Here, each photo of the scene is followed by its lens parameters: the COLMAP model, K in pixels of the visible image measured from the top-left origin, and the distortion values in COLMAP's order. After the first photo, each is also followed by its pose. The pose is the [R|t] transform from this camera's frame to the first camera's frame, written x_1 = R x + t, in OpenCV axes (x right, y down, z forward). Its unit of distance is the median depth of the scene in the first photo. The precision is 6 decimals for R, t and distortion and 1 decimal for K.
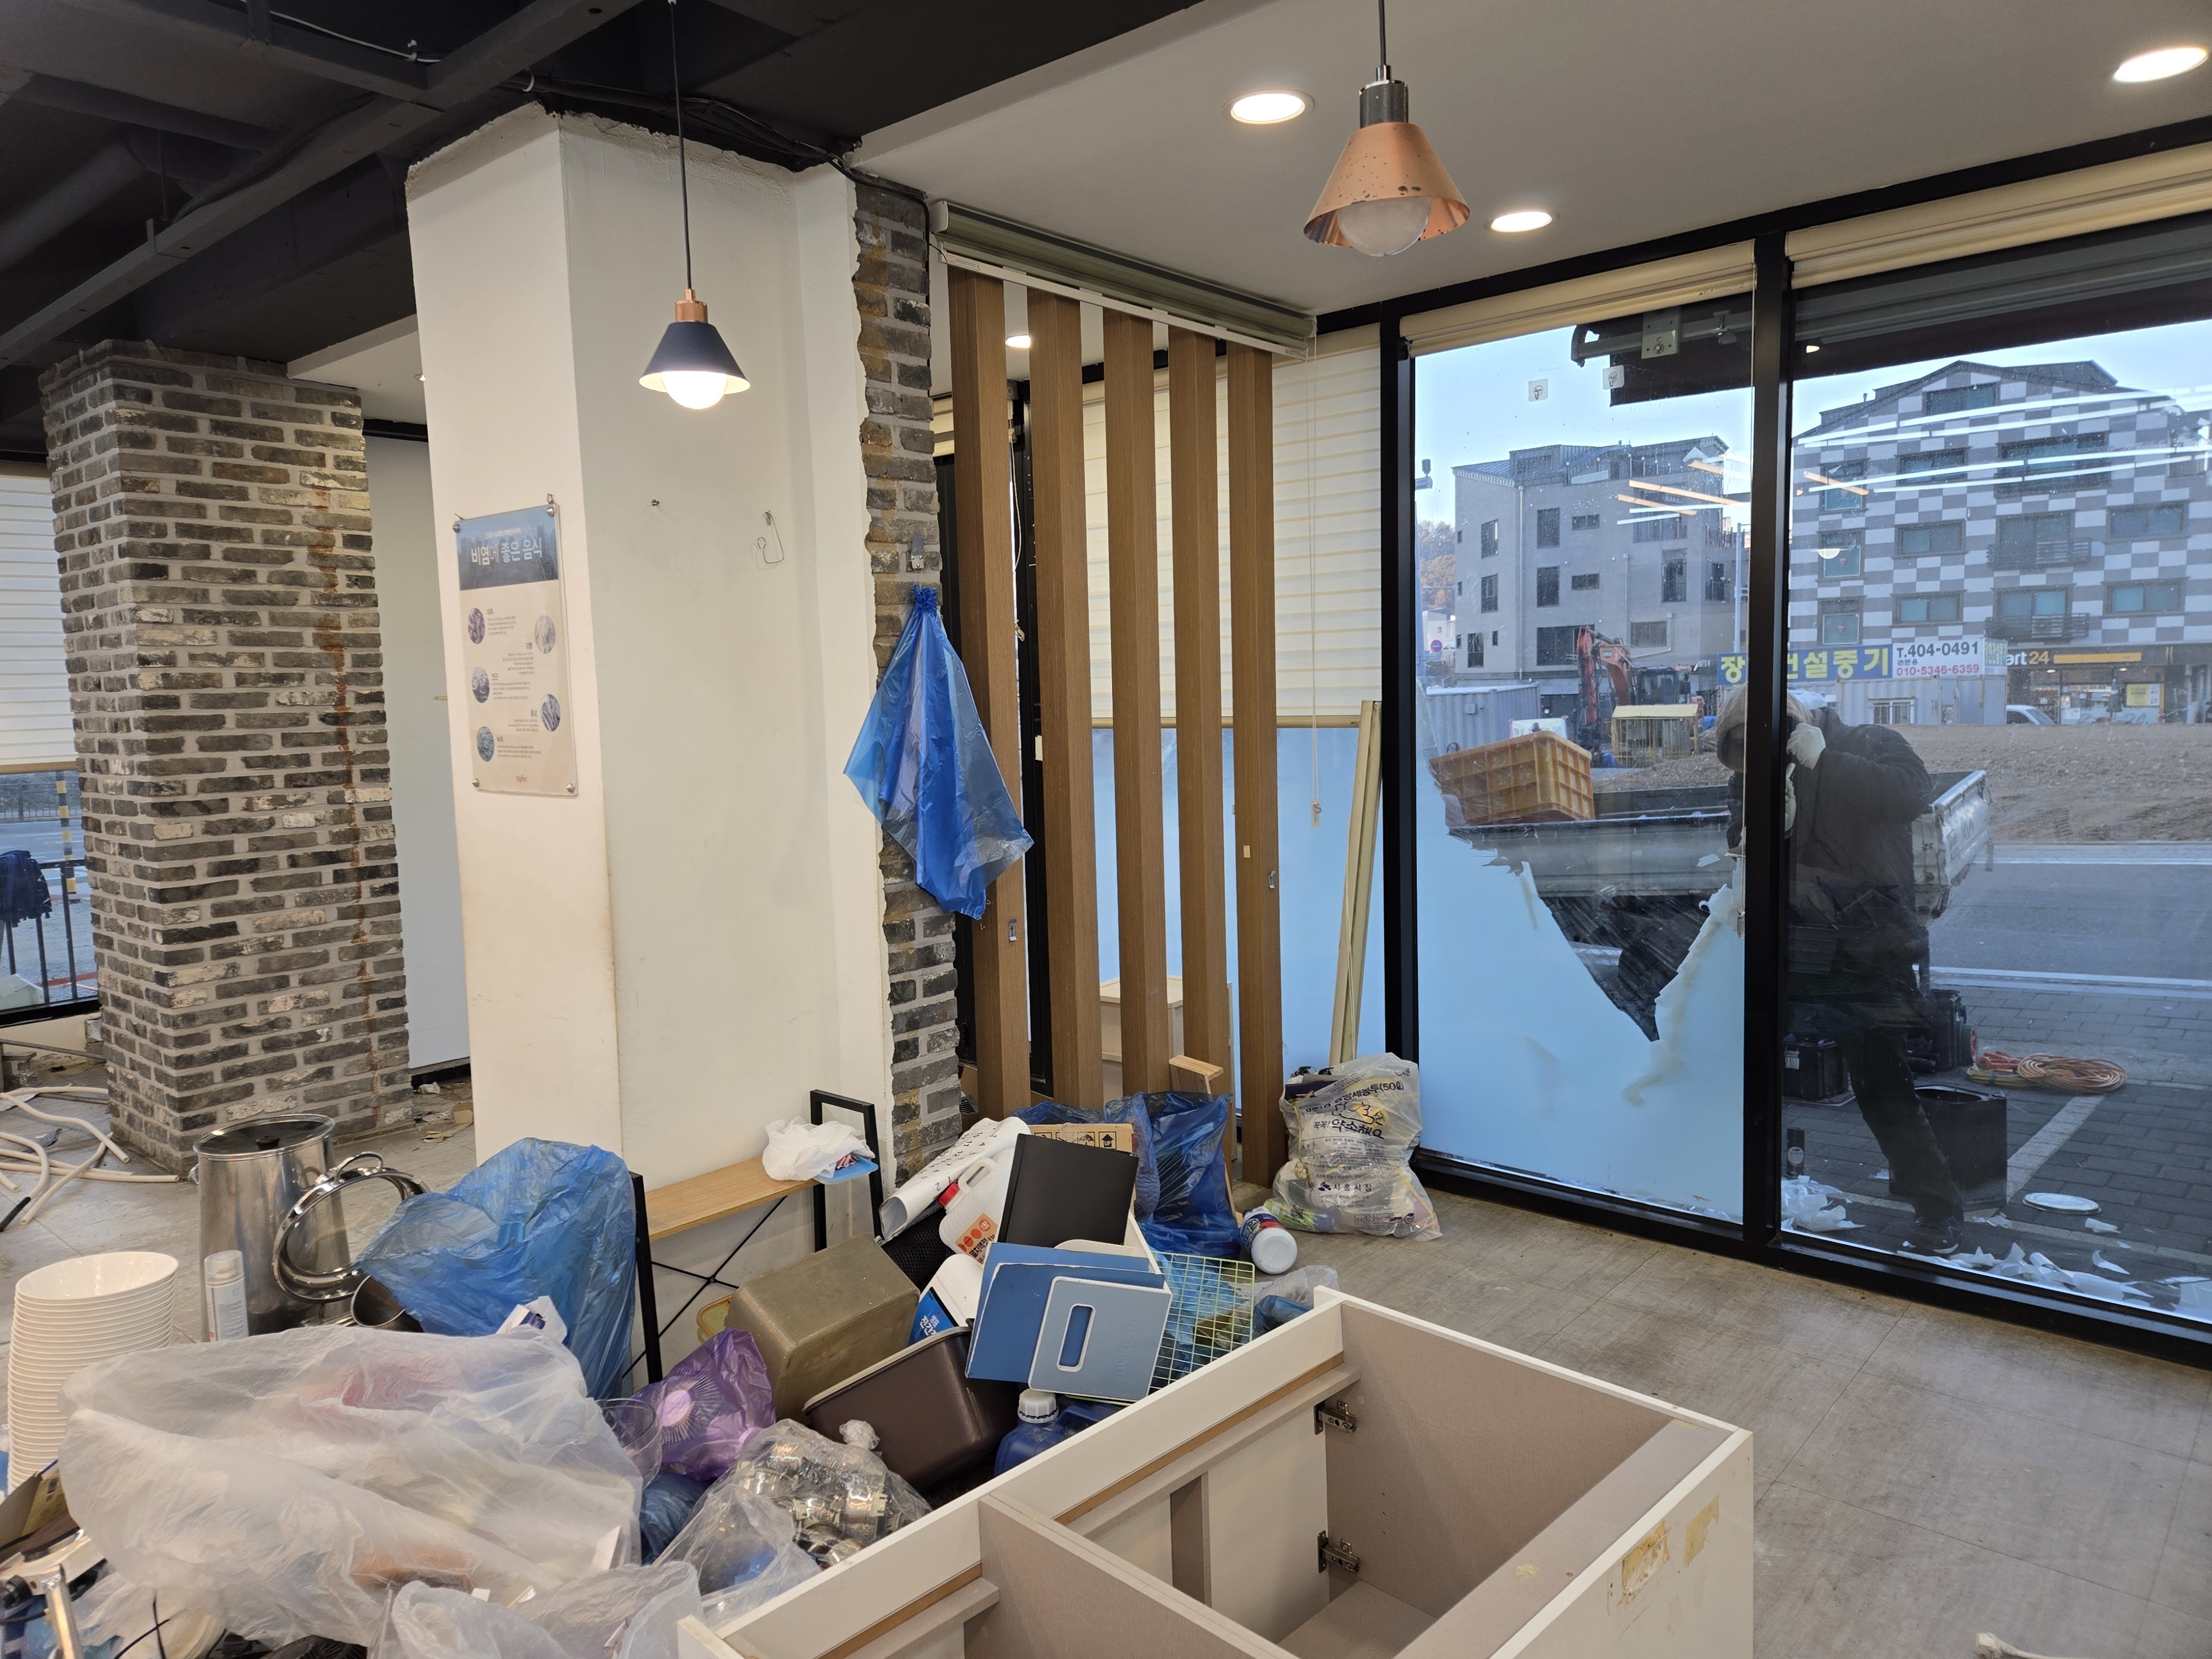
lens RADIAL K [[1477.4, 0, 1066.8], [0, 1477.4, 825.1], [0, 0, 1]] dist [0.072871, -0.048759]
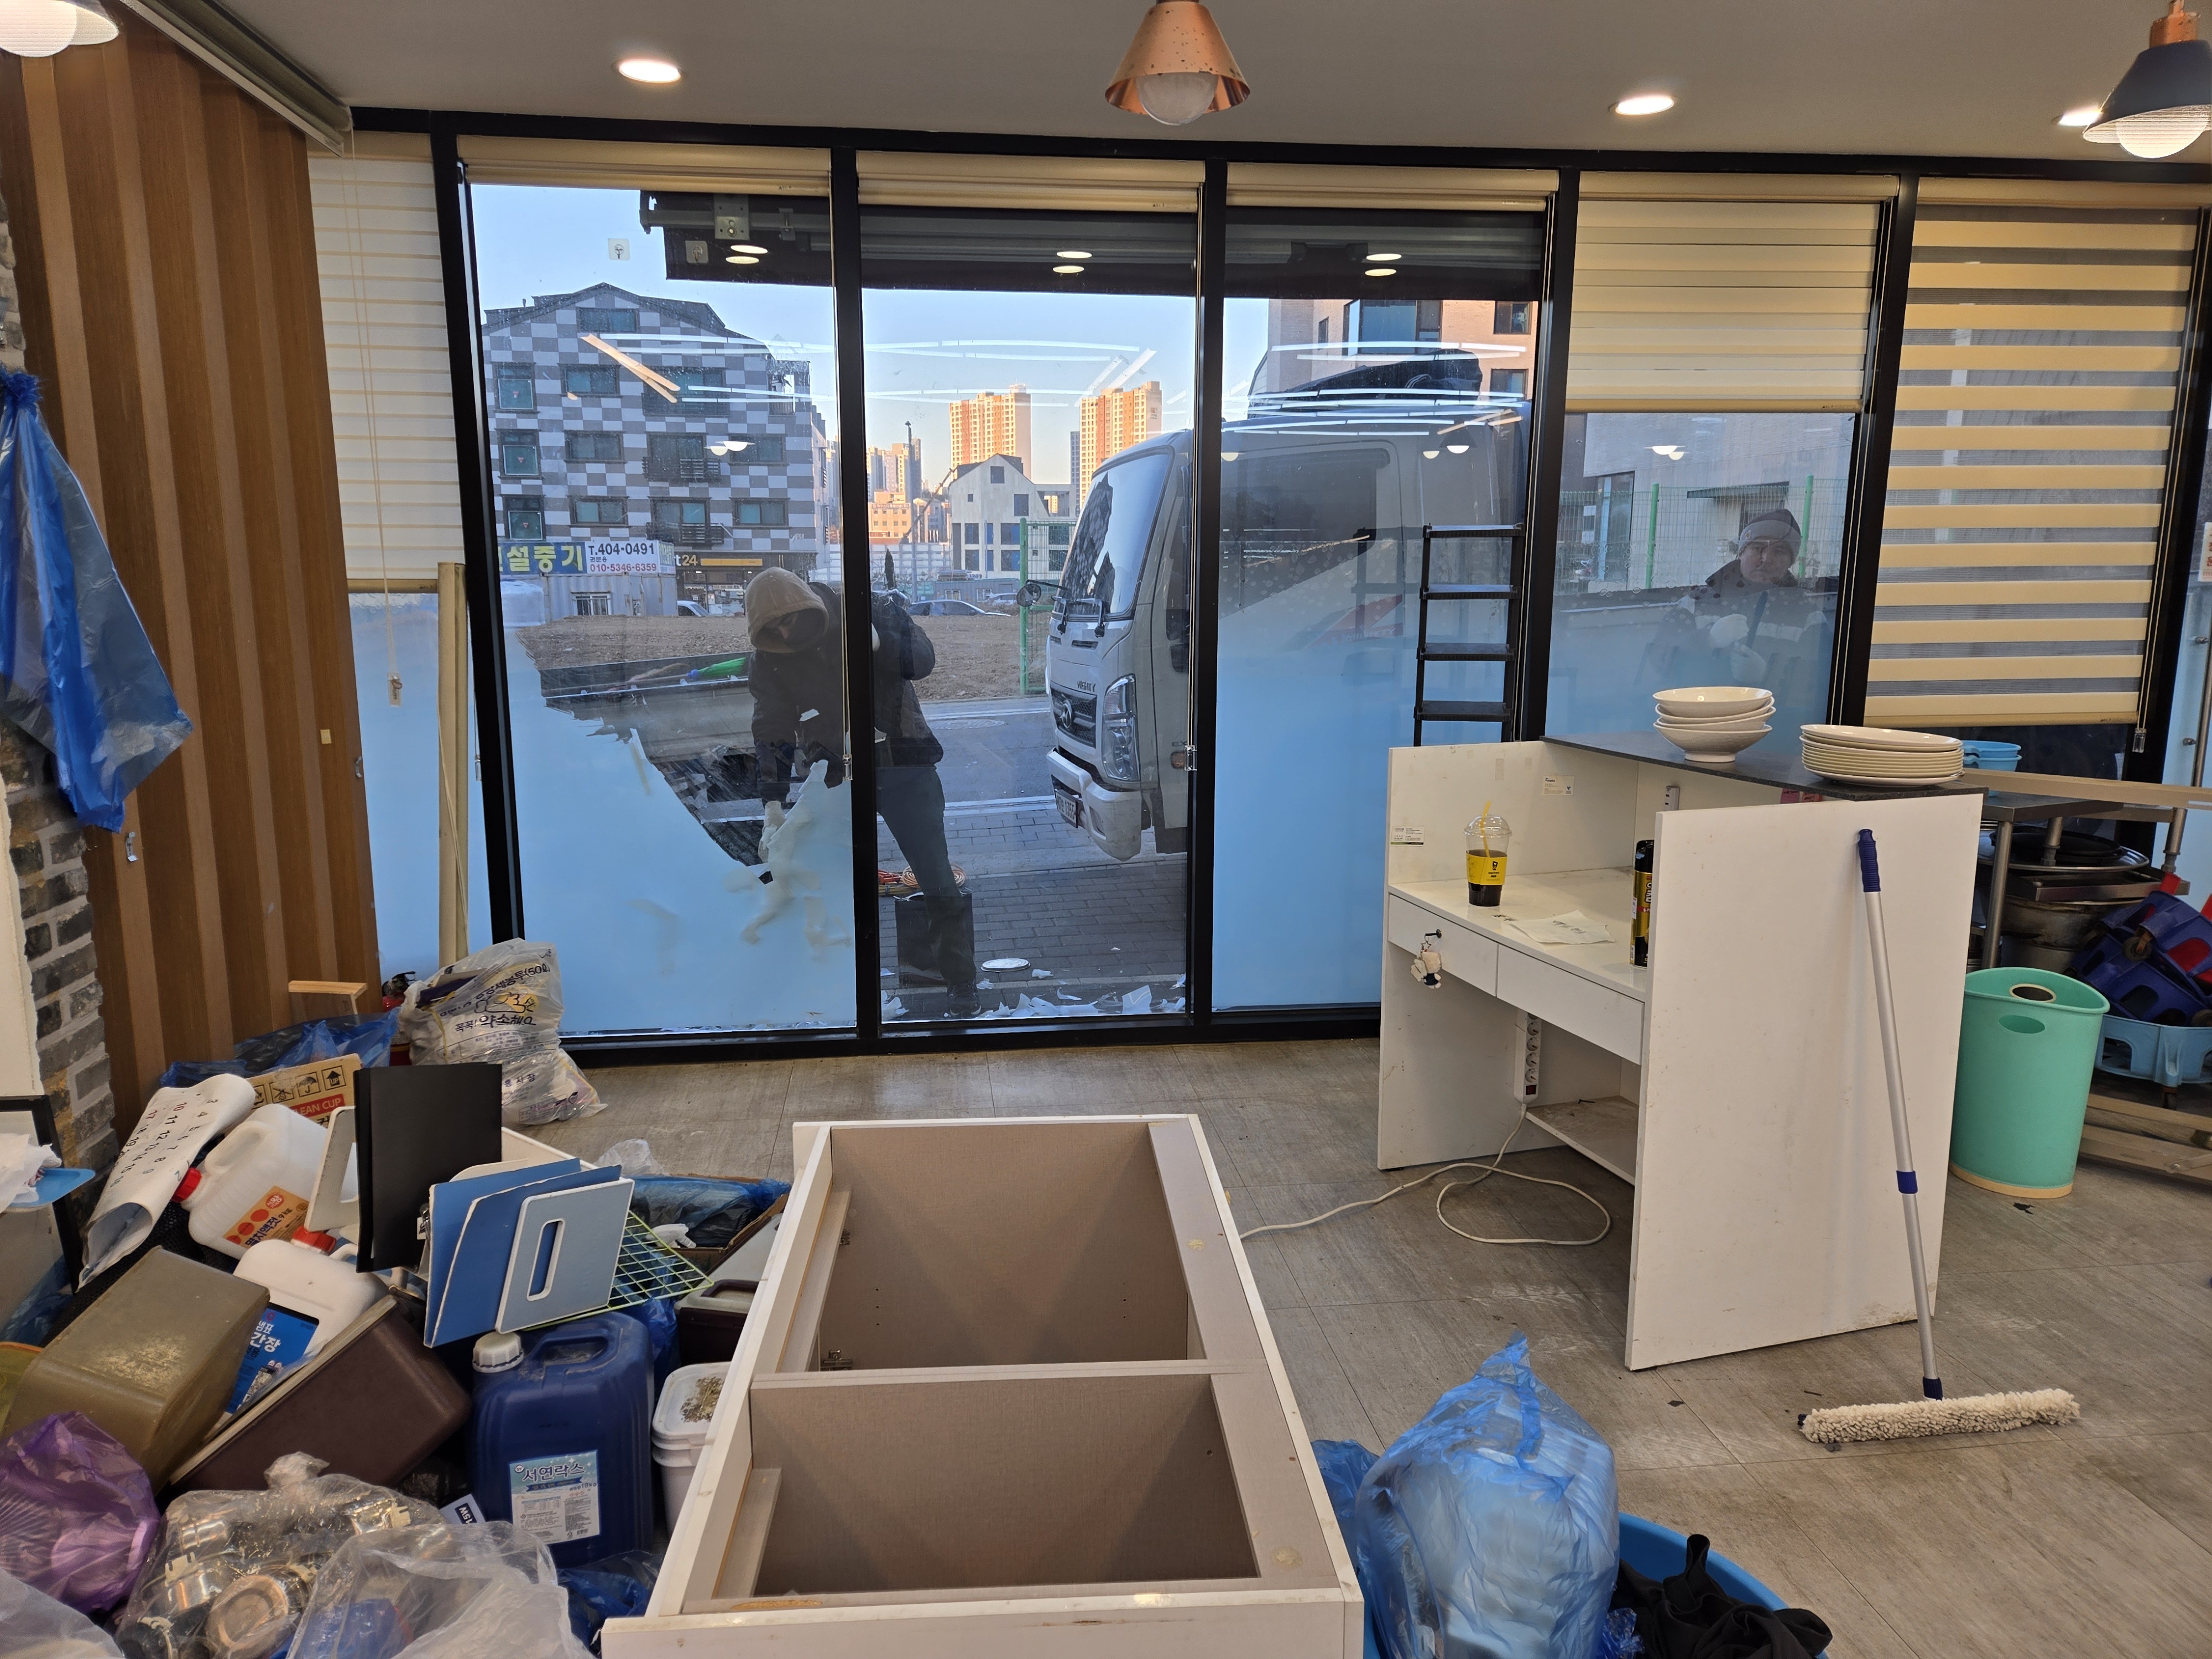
lens RADIAL K [[1477.4, 0, 1066.8], [0, 1477.4, 825.1], [0, 0, 1]] dist [0.072871, -0.048759]
pose [[0.659137, -0.104743, 0.744693, -0.257659], [0.053341, 0.994270, 0.092635, 0.011824], [-0.750129, -0.021336, 0.660947, 0.108383]]
